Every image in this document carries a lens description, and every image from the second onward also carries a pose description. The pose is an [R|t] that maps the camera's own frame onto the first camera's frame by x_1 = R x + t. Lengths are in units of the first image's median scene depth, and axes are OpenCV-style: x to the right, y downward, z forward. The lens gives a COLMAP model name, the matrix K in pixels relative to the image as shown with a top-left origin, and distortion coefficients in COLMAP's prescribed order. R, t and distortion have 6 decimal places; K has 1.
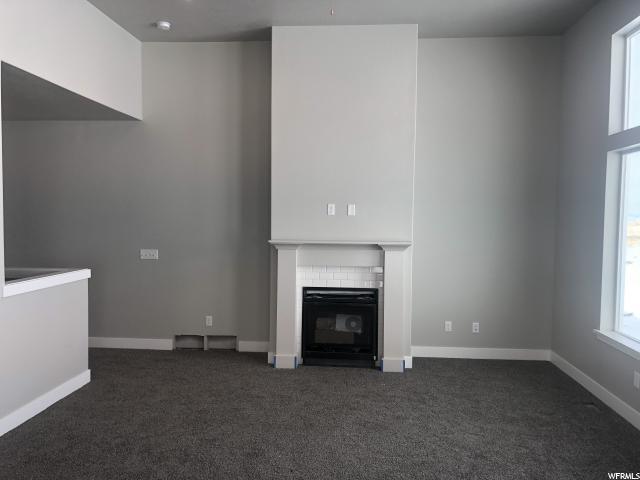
lens RADIAL K [[519.2, 0, 323.1], [0, 519.2, 240.9], [0, 0, 1]] dist [0.032824, -0.009077]
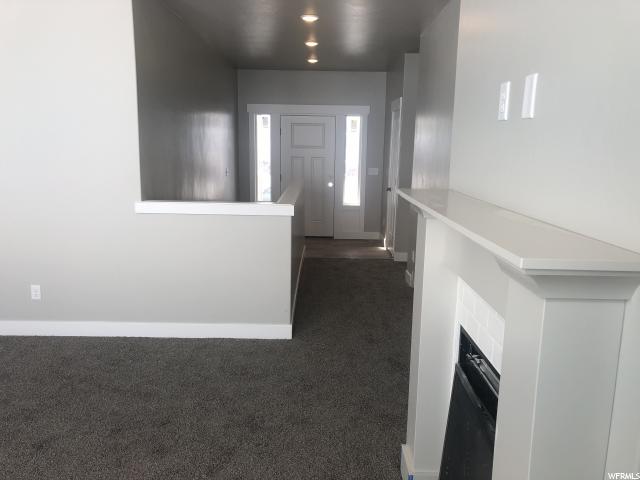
lens RADIAL K [[519.2, 0, 323.1], [0, 519.2, 240.9], [0, 0, 1]] dist [0.032824, -0.009077]
pose [[0.071471, 0.182119, -0.980676, 0.305866], [-0.058667, 0.982255, 0.178137, -0.031604], [0.995716, 0.044802, 0.080887, 0.853037]]
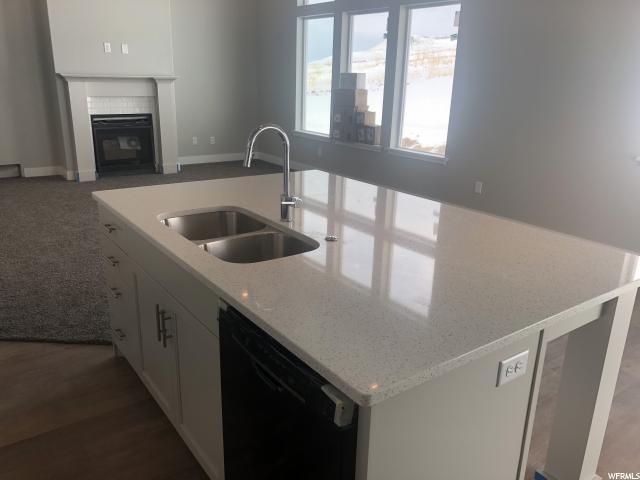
lens RADIAL K [[519.2, 0, 323.1], [0, 519.2, 240.9], [0, 0, 1]] dist [0.032824, -0.009077]
pose [[0.758716, -0.195905, 0.621265, -0.444607], [0.004892, 0.955394, 0.295293, 0.011565], [-0.651403, -0.221004, 0.725831, -0.309481]]
